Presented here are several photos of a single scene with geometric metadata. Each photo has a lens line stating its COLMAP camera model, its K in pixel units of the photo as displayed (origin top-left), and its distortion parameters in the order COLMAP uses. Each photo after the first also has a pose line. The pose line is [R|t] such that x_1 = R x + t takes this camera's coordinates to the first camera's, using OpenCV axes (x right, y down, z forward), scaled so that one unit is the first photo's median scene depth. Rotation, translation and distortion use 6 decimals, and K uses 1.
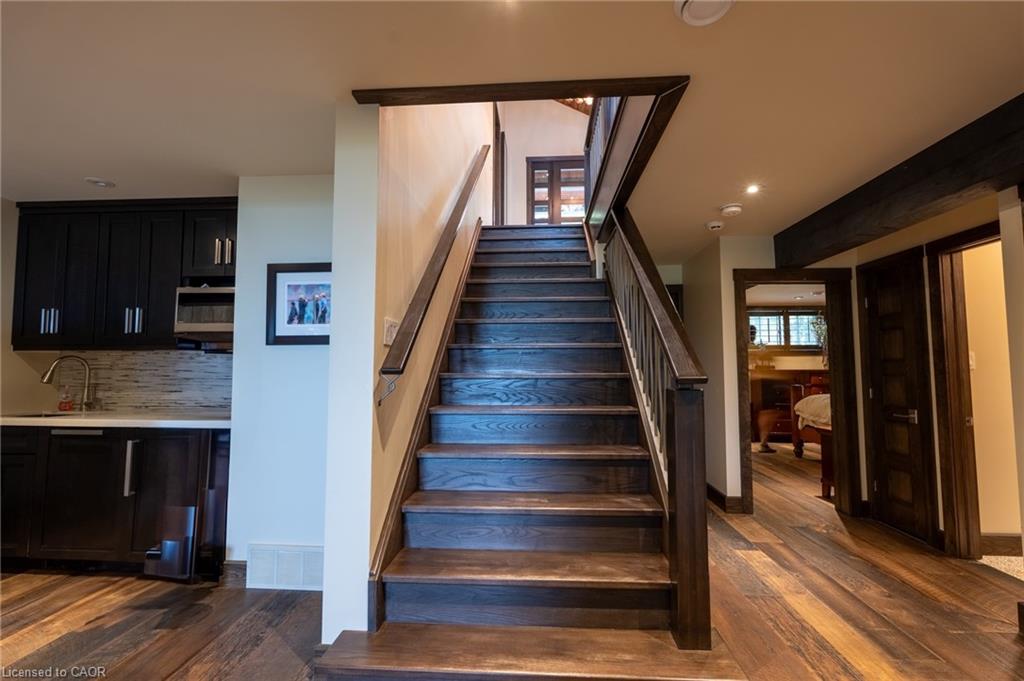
lens RADIAL K [[452.8, 0, 514.3], [0, 452.8, 342.2], [0, 0, 1]] dist [-0.008707, 0.001164]
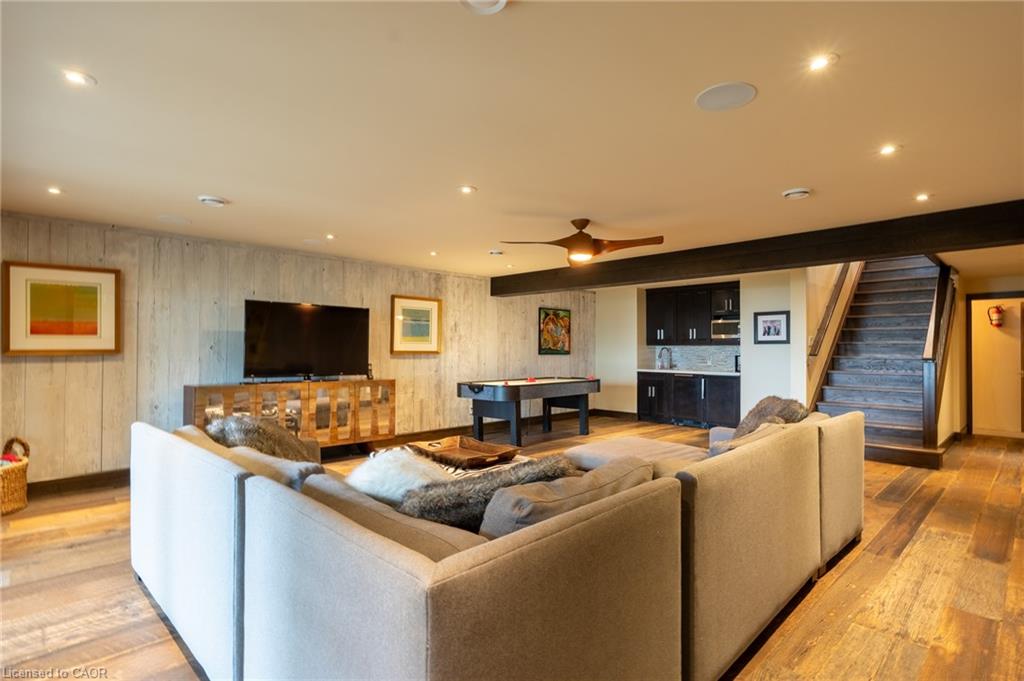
lens RADIAL K [[510.4, 0, 510.1], [0, 510.4, 345.9], [0, 0, 1]] dist [-0.003146, -0.000031]
pose [[0.735981, -0.000521, -0.677002, 0.359943], [0.033706, 0.998788, 0.035873, -0.122121], [0.676163, -0.049221, 0.735106, -1.883938]]
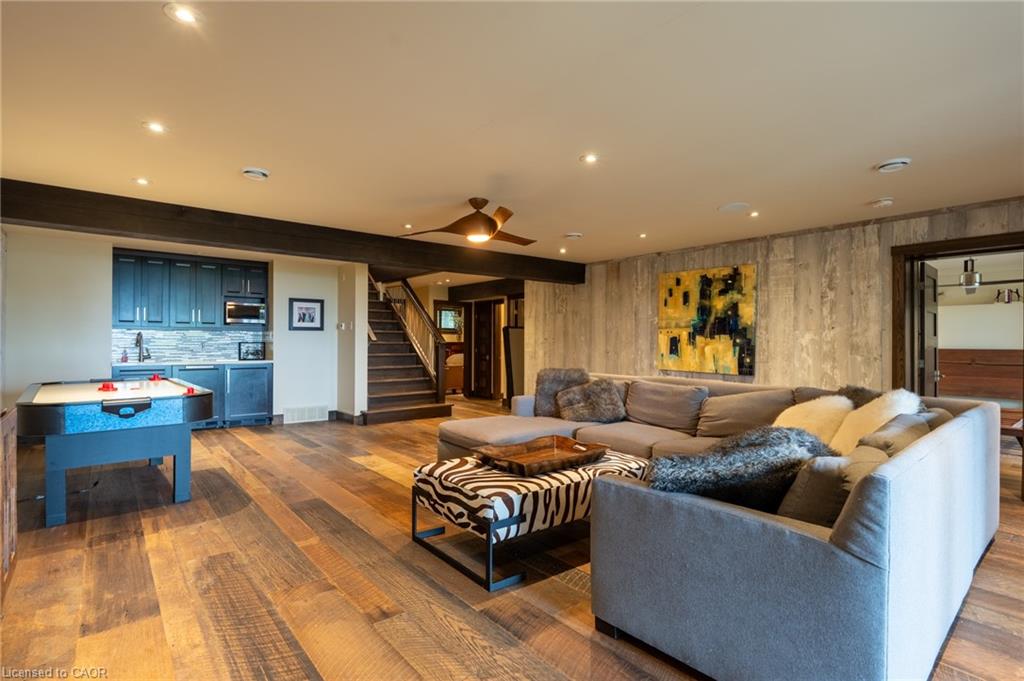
lens RADIAL K [[510.4, 0, 509.9], [0, 510.4, 341.7], [0, 0, 1]] dist [-0.003146, -0.000031]
pose [[0.746278, 0.006460, 0.665603, -1.383696], [-0.045326, 0.998125, 0.041133, -0.093193], [-0.664090, -0.060866, 0.745171, -1.783324]]
